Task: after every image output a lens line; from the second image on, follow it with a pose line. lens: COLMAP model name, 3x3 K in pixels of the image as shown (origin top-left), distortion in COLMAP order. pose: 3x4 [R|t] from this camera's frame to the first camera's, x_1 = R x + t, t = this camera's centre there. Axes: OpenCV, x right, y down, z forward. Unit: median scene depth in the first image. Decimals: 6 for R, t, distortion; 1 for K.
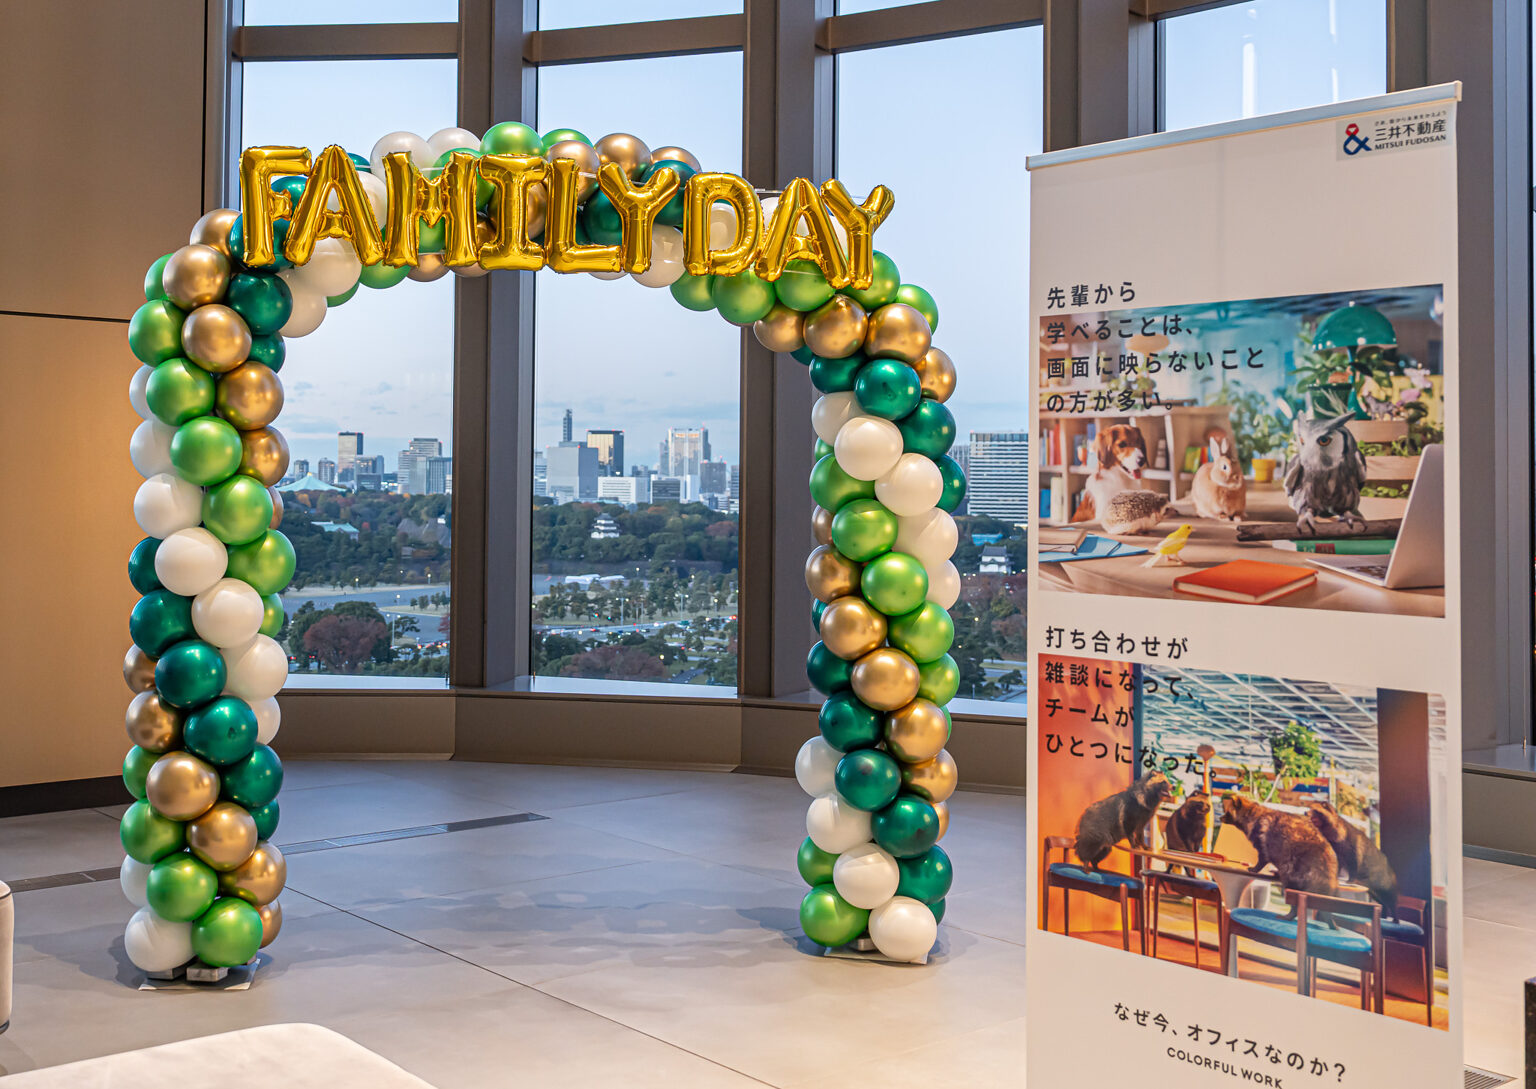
lens RADIAL K [[1781.5, 0, 758.2], [0, 1781.5, 535.3], [0, 0, 1]] dist [-0.088790, 0.000000]
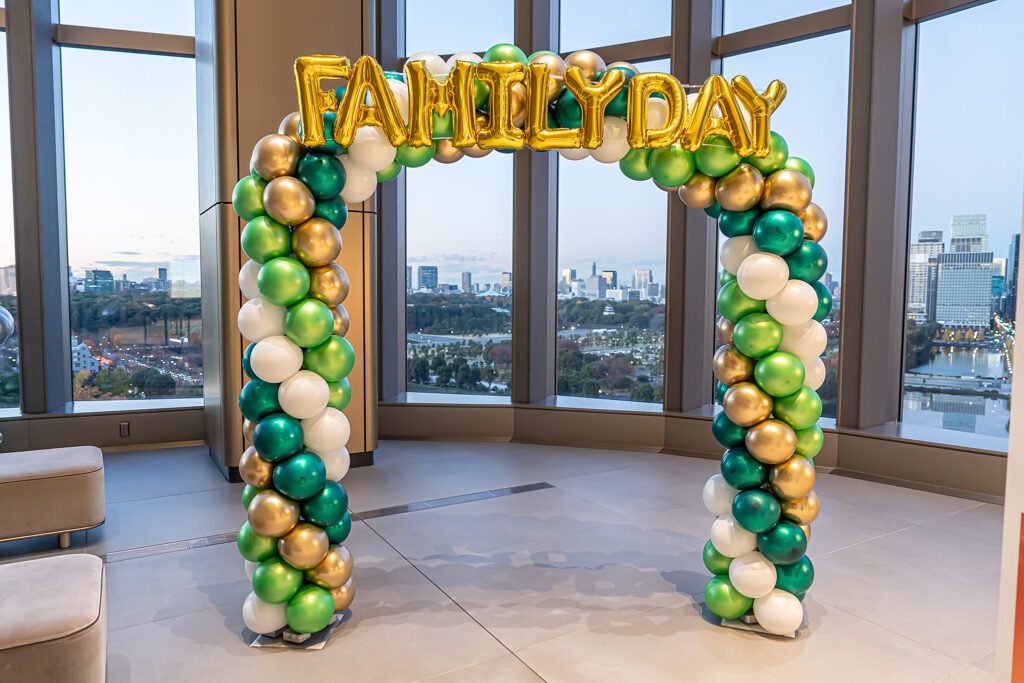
lens RADIAL K [[701.6, 0, 527.4], [0, 701.6, 354.1], [0, 0, 1]] dist [-0.011274, 0.002993]
pose [[0.979440, 0.013074, -0.201311, -0.006477], [-0.001139, 0.998240, 0.059292, -0.020909], [0.201732, -0.057844, 0.977731, 0.434481]]
